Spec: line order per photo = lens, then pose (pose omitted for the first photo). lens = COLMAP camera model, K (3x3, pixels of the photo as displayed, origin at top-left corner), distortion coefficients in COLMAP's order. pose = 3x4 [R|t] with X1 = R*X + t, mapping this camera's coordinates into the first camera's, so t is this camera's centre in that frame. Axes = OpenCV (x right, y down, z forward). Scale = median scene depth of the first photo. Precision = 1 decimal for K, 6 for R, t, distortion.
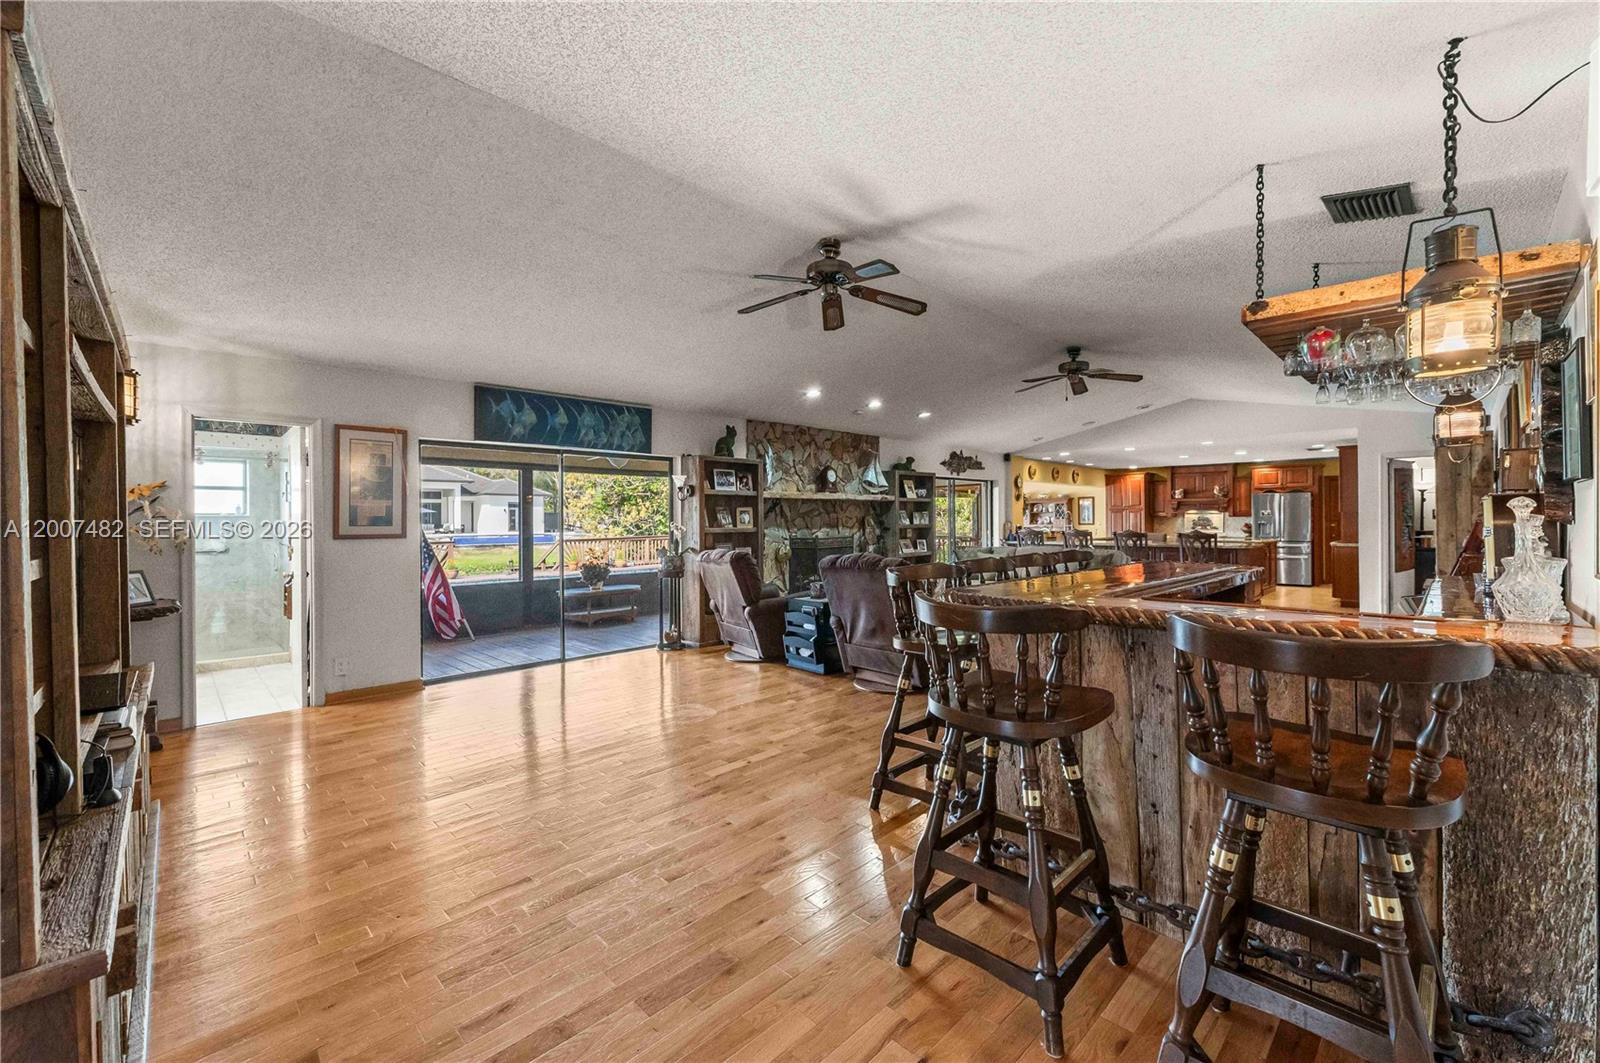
lens RADIAL K [[660.4, 0, 802.9], [0, 660.4, 529.3], [0, 0, 1]] dist [0.009854, -0.003130]
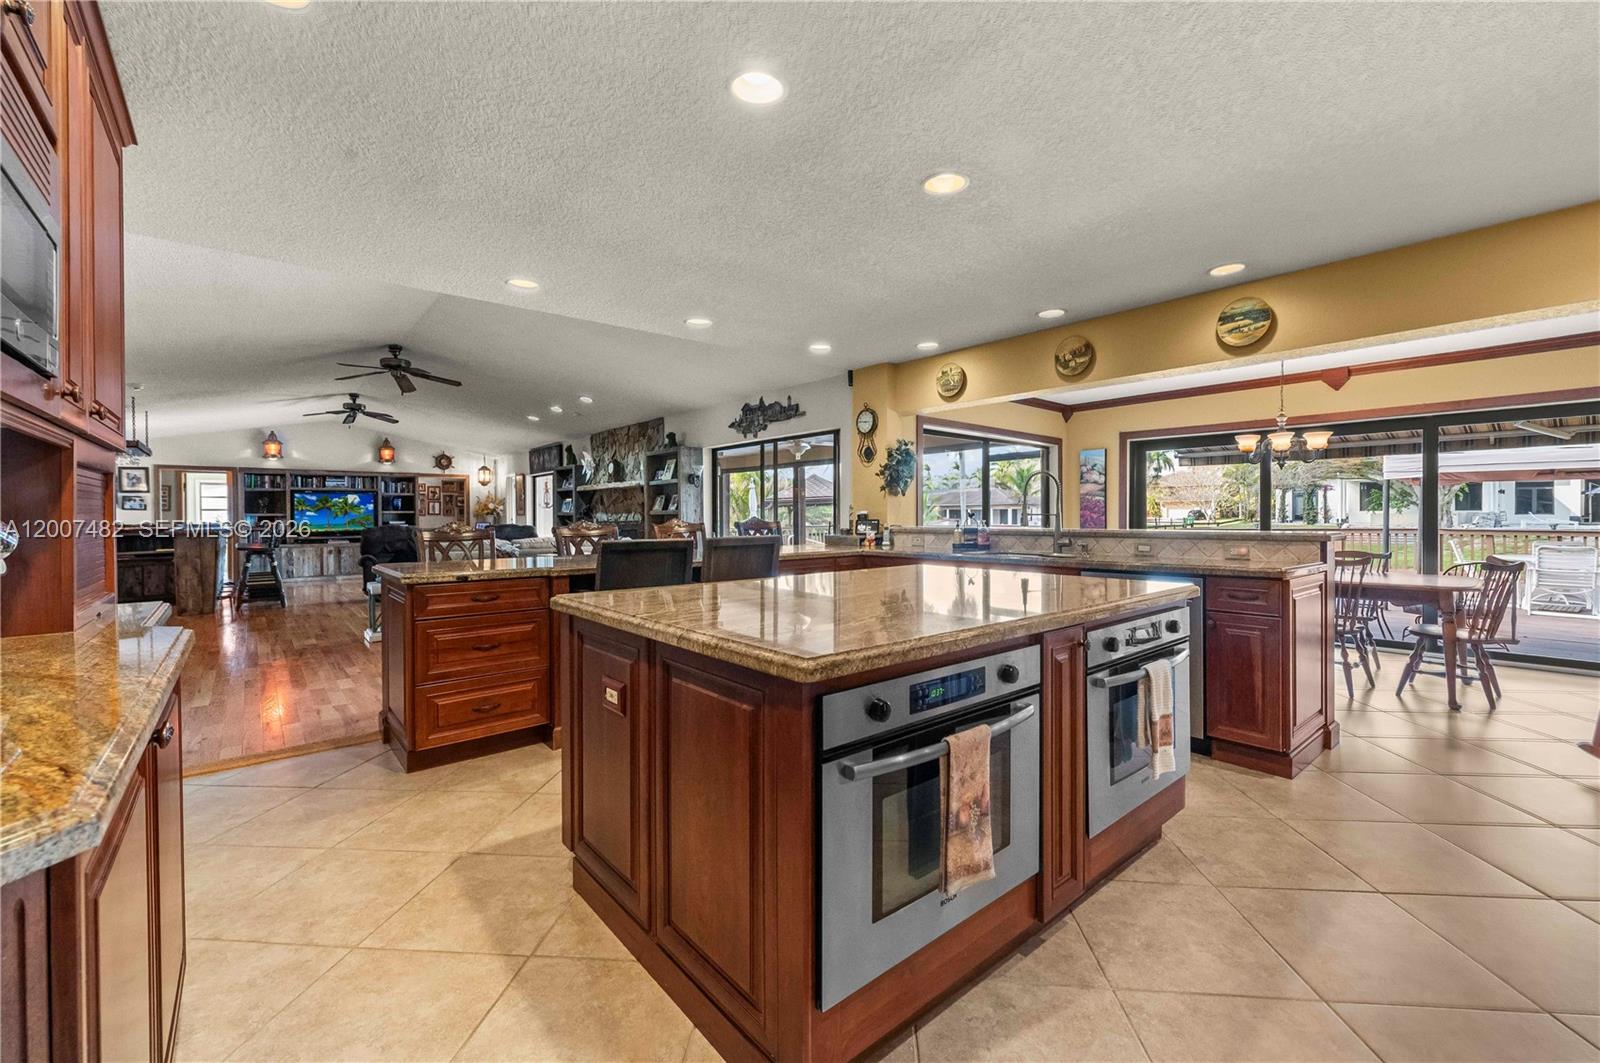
lens RADIAL K [[660.4, 0, 784.3], [0, 660.4, 510.0], [0, 0, 1]] dist [0.009854, -0.003130]
pose [[-0.102356, -0.001475, -0.994747, 1.309737], [-0.009767, 0.999952, -0.000478, -0.011275], [0.994700, 0.009666, -0.102366, 1.607692]]
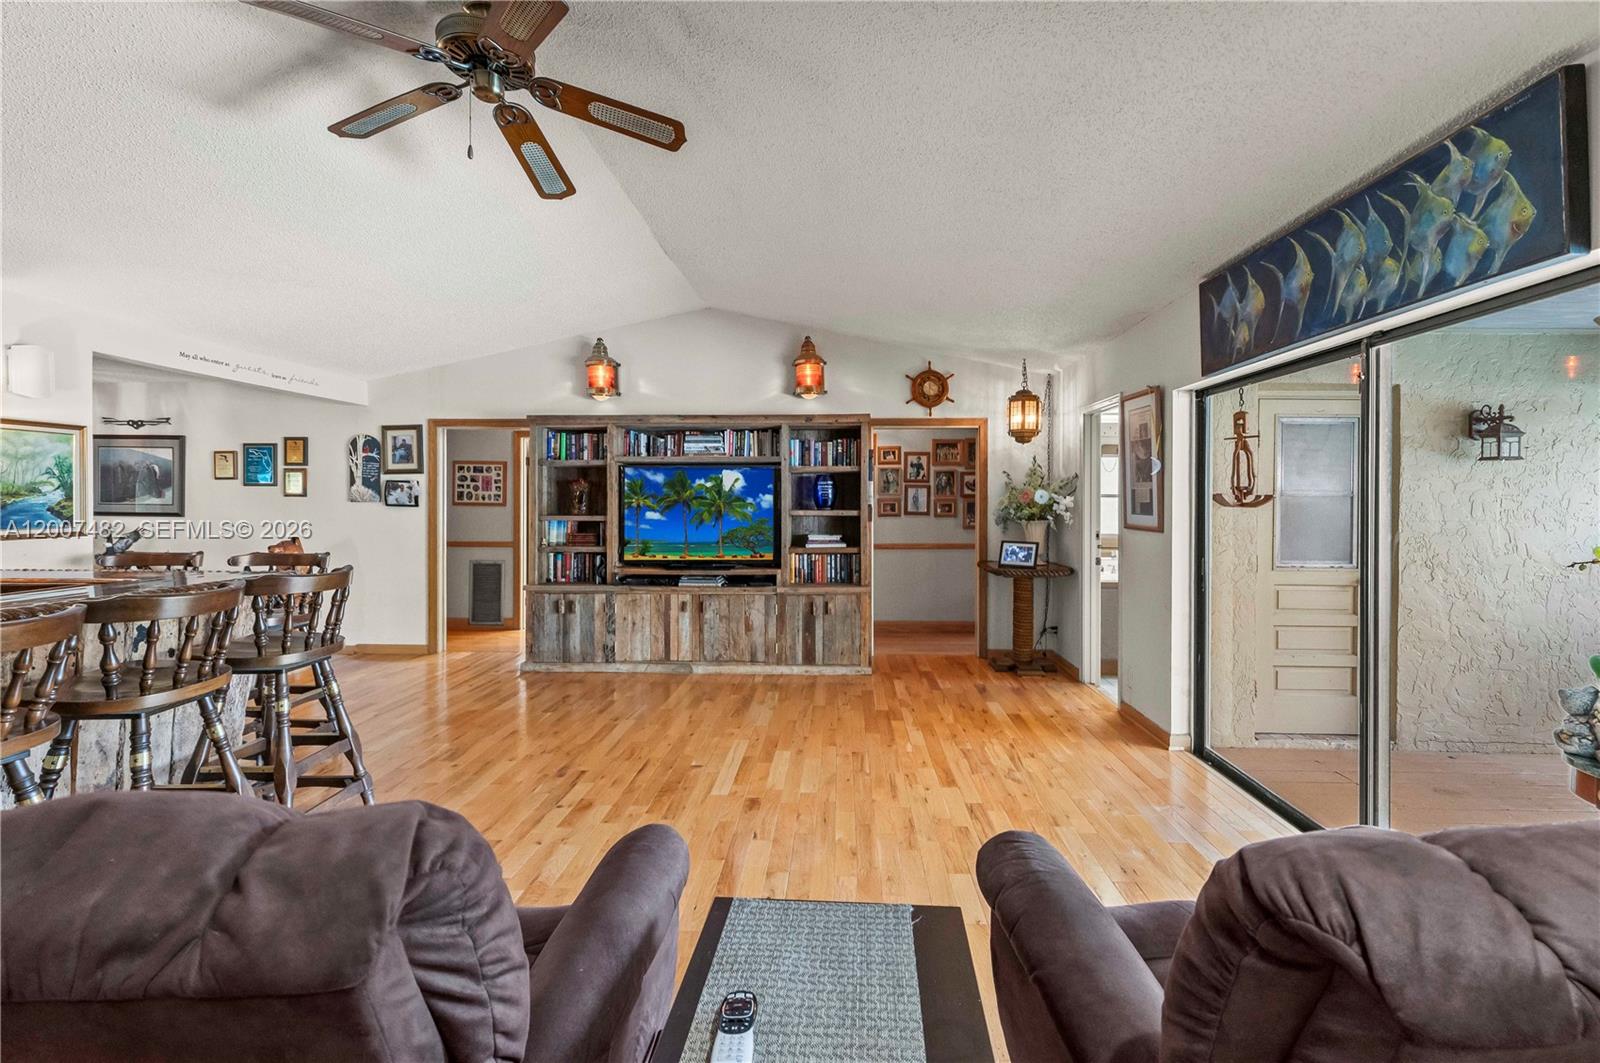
lens RADIAL K [[660.4, 0, 829.3], [0, 660.4, 507.9], [0, 0, 1]] dist [0.009854, -0.003130]
pose [[-0.714519, 0.016383, -0.699425, 0.121542], [-0.007494, 0.999489, 0.031067, -0.024337], [0.699576, 0.027439, -0.714031, 0.898834]]
